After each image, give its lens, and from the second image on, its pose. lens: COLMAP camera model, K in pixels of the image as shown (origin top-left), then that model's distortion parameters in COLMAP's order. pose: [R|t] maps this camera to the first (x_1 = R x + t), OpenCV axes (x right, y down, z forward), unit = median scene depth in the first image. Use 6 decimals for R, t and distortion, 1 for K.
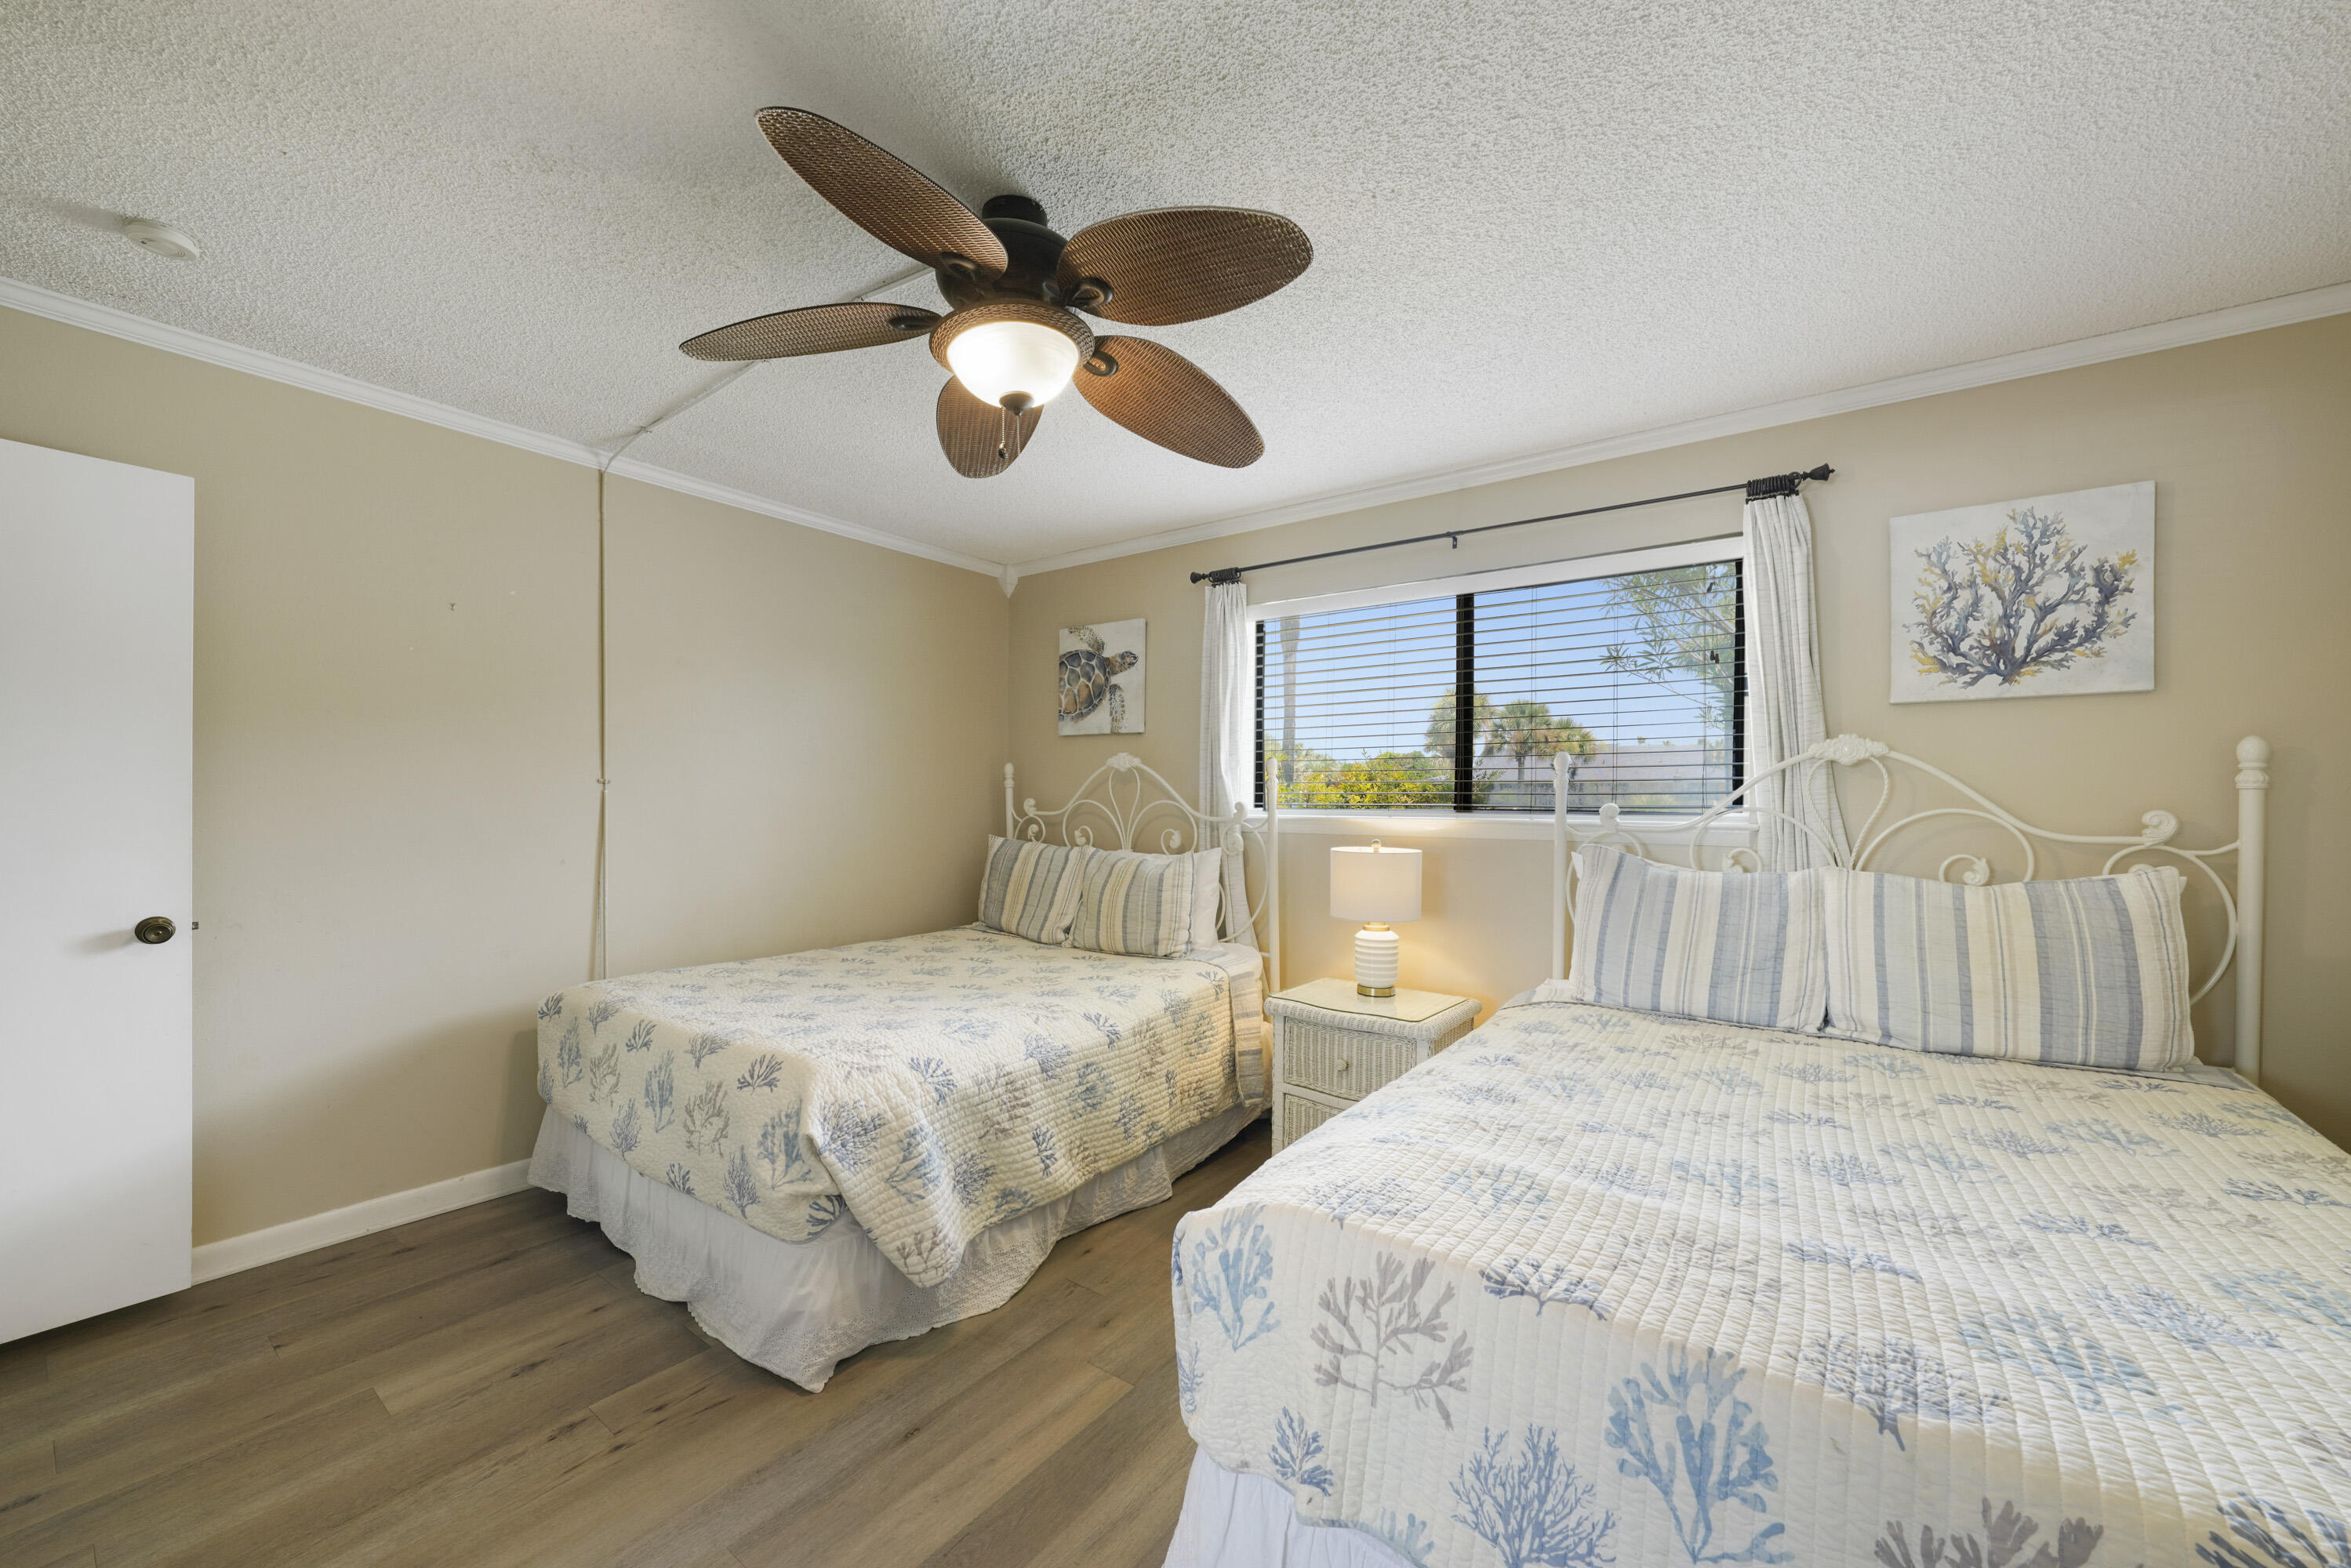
lens RADIAL K [[906.8, 0, 1174.5], [0, 906.8, 783.9], [0, 0, 1]] dist [0.017026, 0.000020]
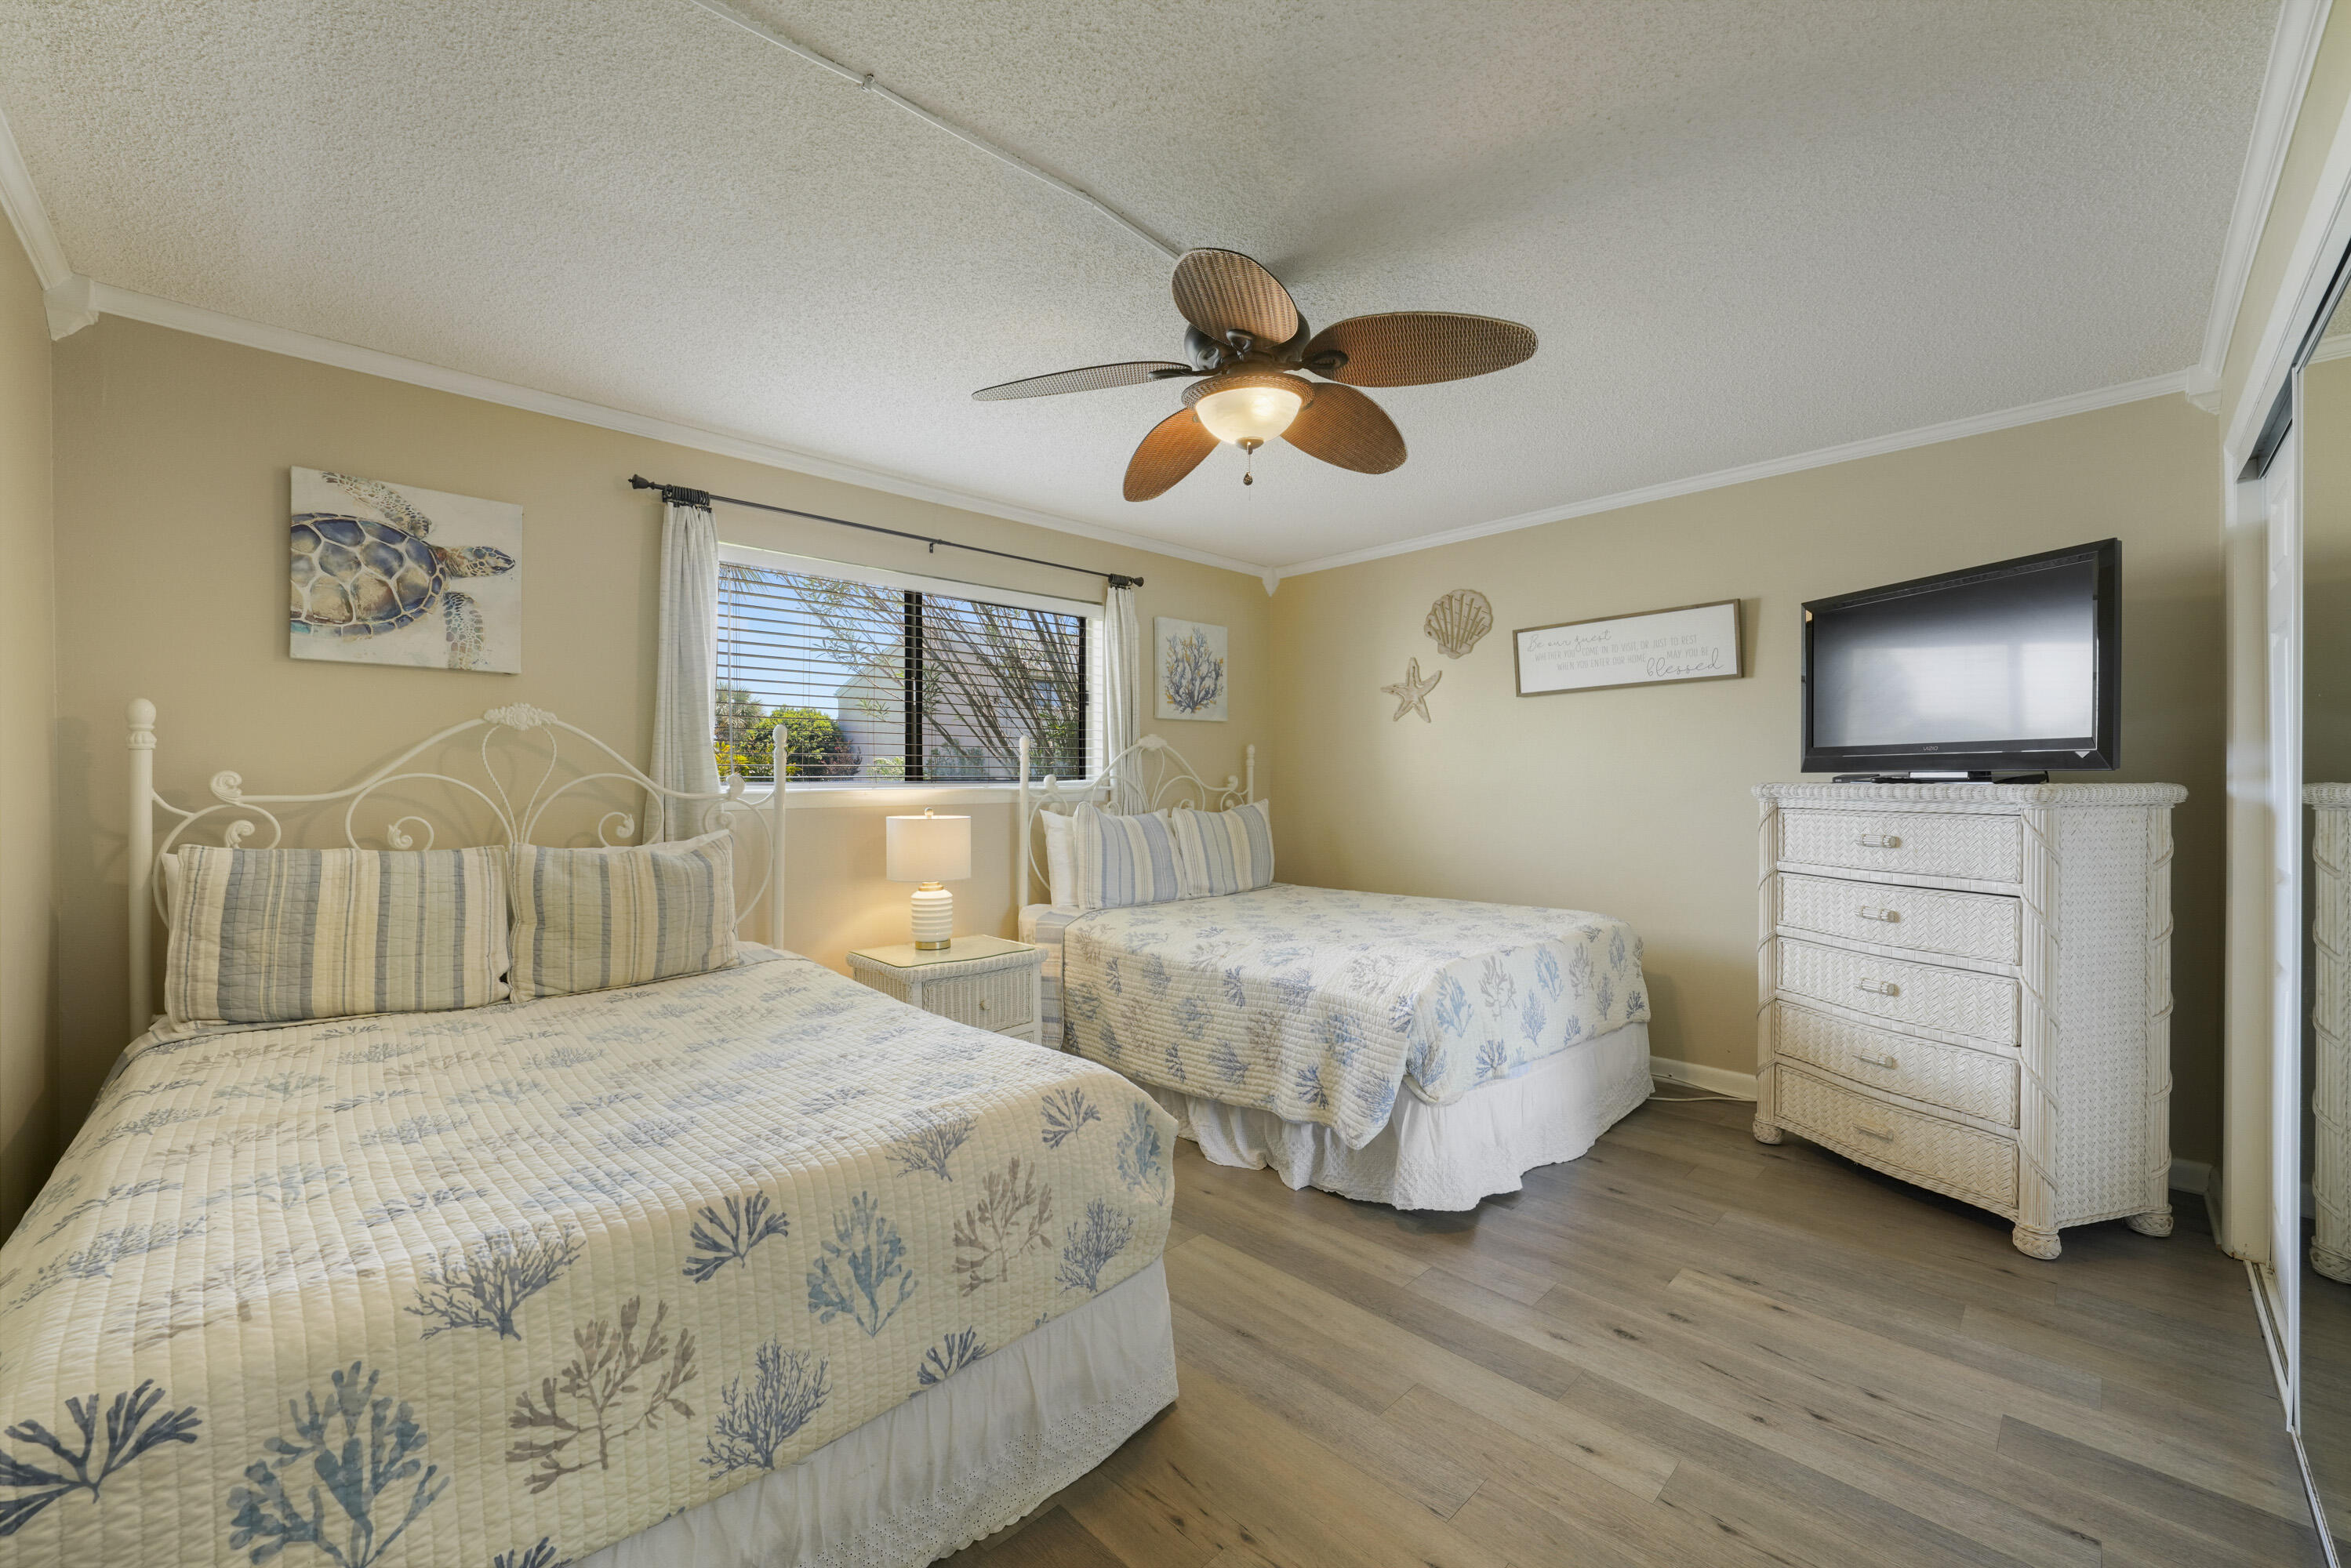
lens RADIAL K [[906.8, 0, 1180.5], [0, 906.8, 767.2], [0, 0, 1]] dist [0.017026, 0.000020]
pose [[0.195330, -0.003152, 0.980733, -0.728460], [-0.023379, 0.999696, 0.007869, -0.004408], [-0.980459, -0.024466, 0.195197, 0.447999]]
